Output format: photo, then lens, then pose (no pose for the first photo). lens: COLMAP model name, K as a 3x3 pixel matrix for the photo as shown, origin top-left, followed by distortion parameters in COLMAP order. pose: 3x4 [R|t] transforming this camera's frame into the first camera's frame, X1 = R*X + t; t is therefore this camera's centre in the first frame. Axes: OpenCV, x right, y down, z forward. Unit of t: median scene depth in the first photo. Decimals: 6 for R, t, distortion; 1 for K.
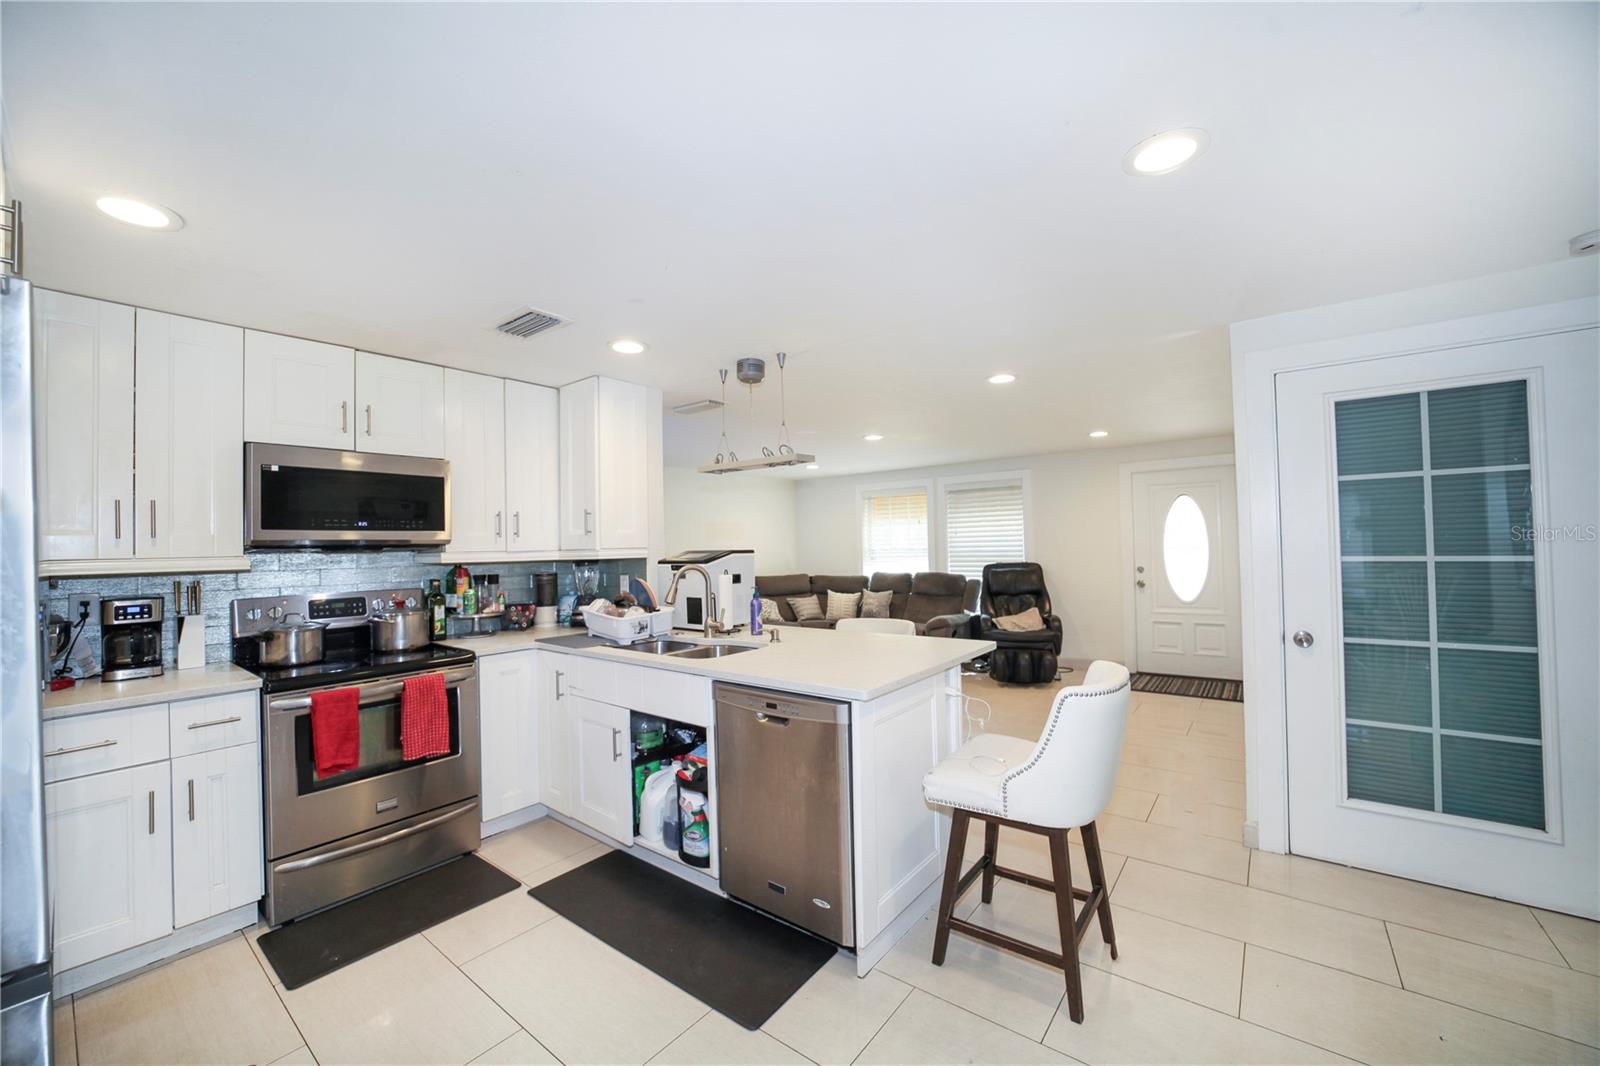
lens RADIAL K [[622.3, 0, 800.0], [0, 622.3, 533.0], [0, 0, 1]] dist [-0.041490, 0.010507]
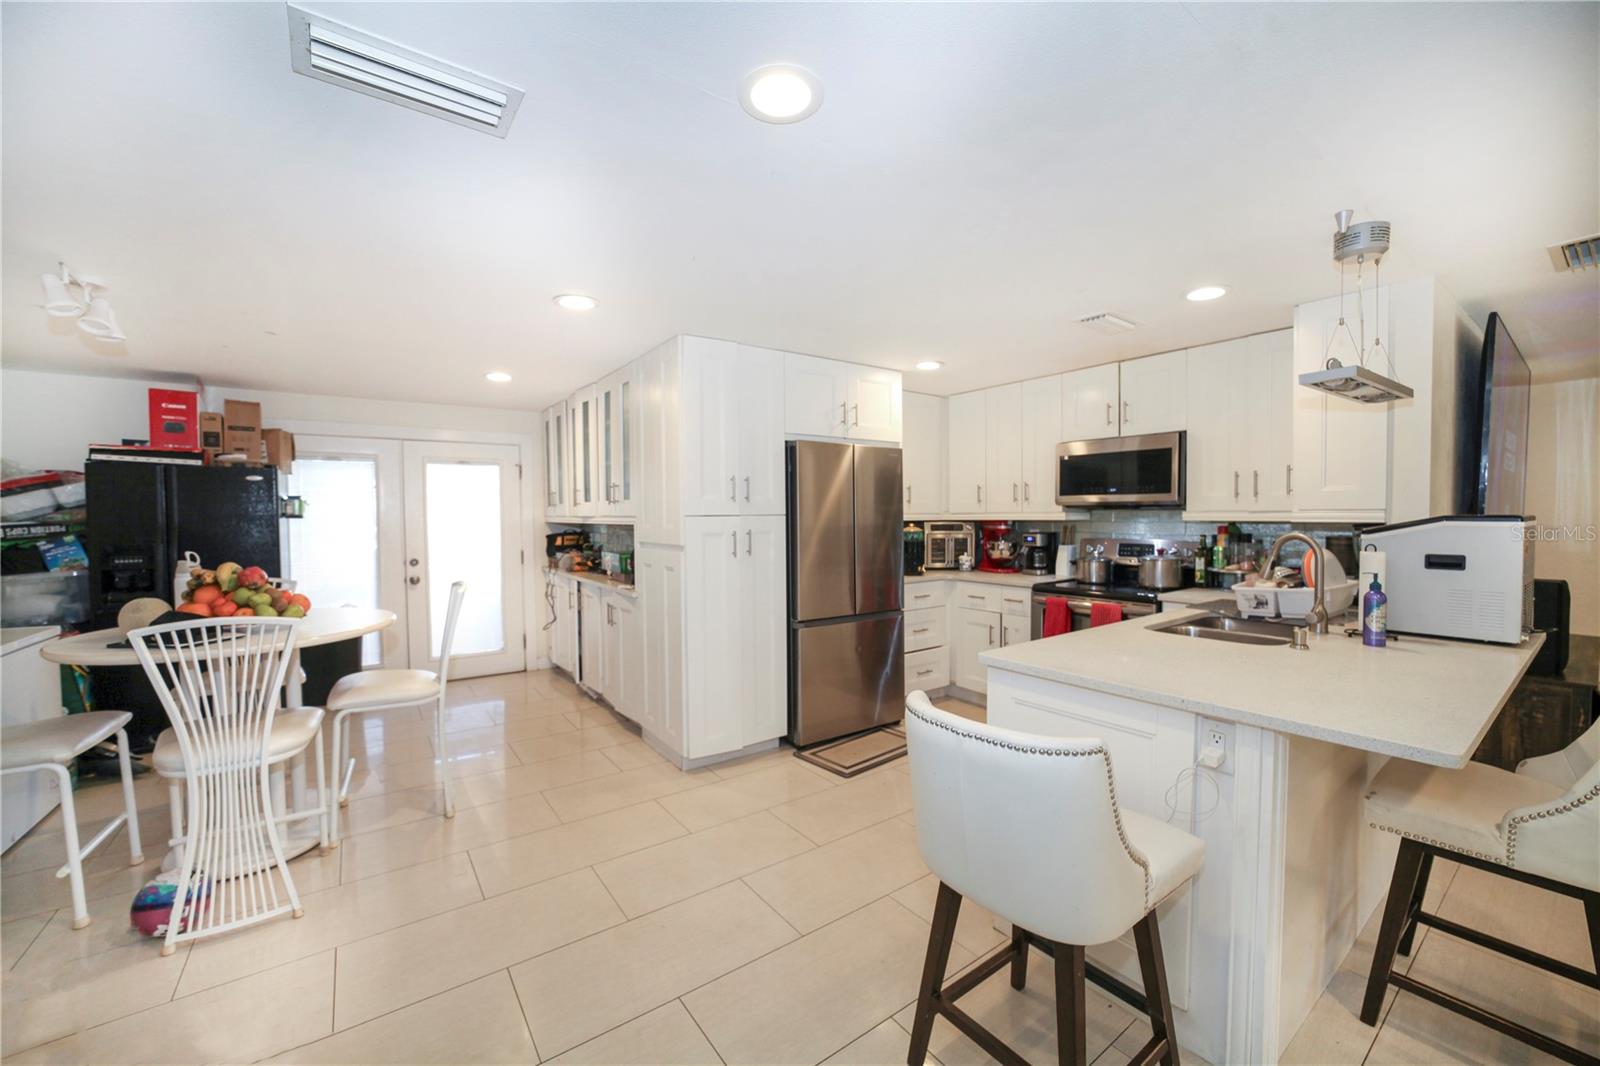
lens RADIAL K [[622.3, 0, 800.0], [0, 622.3, 533.0], [0, 0, 1]] dist [-0.041490, 0.010507]
pose [[-0.279314, 0.053091, -0.958731, 0.615496], [0.034589, 0.998379, 0.045209, -0.003908], [0.959577, -0.020534, -0.280698, 0.526996]]
